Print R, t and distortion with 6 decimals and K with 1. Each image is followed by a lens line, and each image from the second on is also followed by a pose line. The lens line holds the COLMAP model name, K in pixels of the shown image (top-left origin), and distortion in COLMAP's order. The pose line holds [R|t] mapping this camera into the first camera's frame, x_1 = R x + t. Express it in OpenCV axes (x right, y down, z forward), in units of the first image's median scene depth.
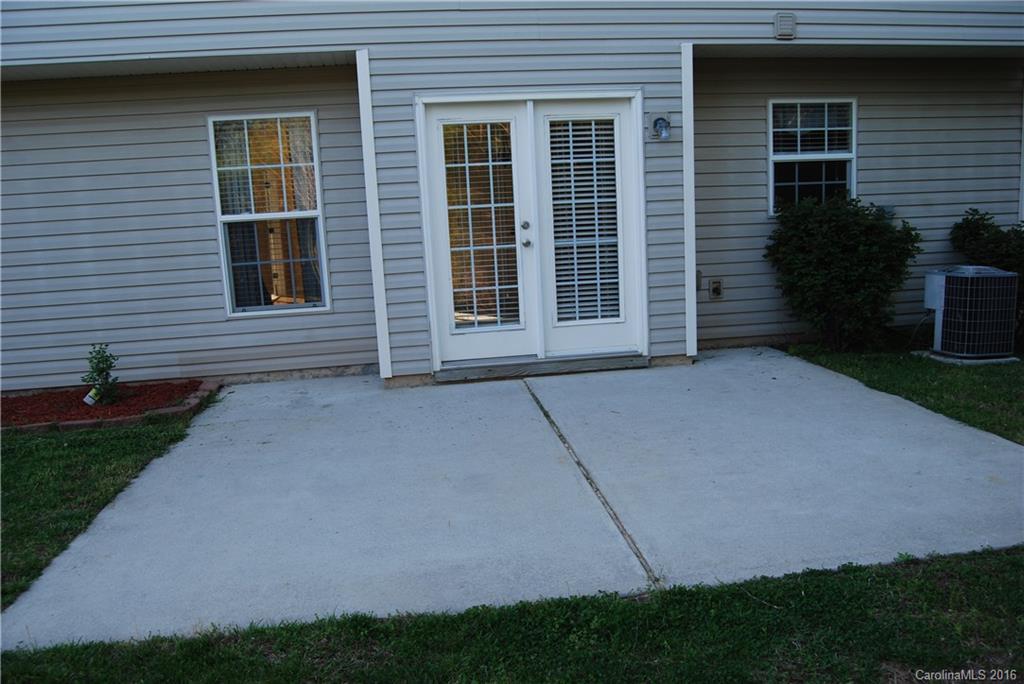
lens RADIAL K [[820.8, 0, 512.0], [0, 820.8, 342.0], [0, 0, 1]] dist [-0.126478, 0.001581]
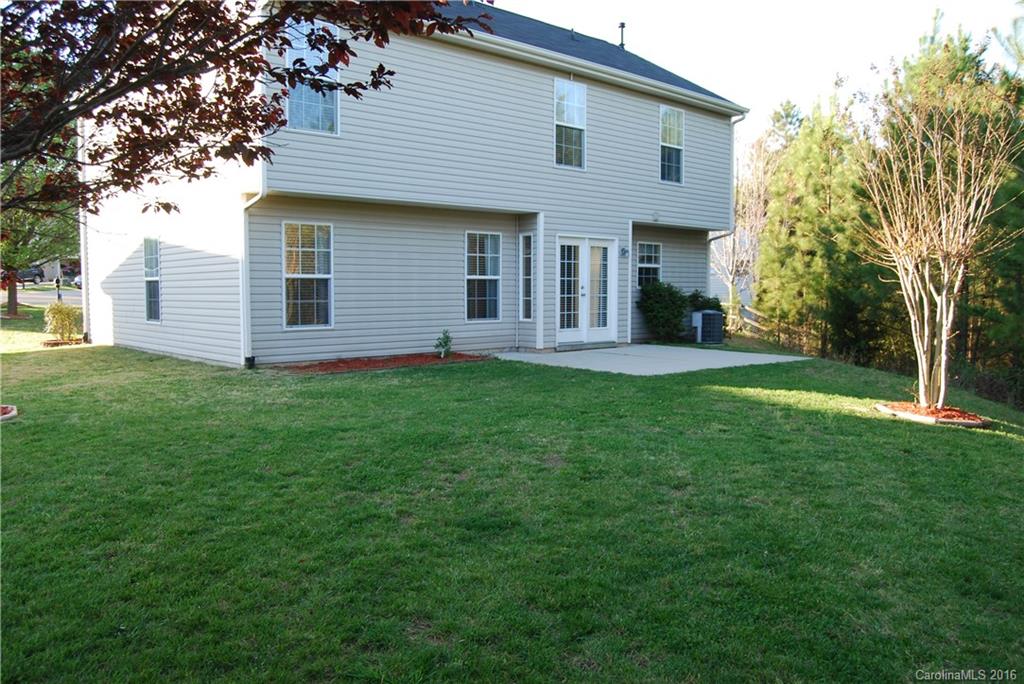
lens RADIAL K [[820.8, 0, 512.0], [0, 820.8, 342.0], [0, 0, 1]] dist [-0.126478, 0.001581]
pose [[0.824848, 0.010078, 0.565265, -1.503484], [0.069723, 0.990395, -0.119398, 0.290652], [-0.561039, 0.137897, 0.816223, -0.841703]]
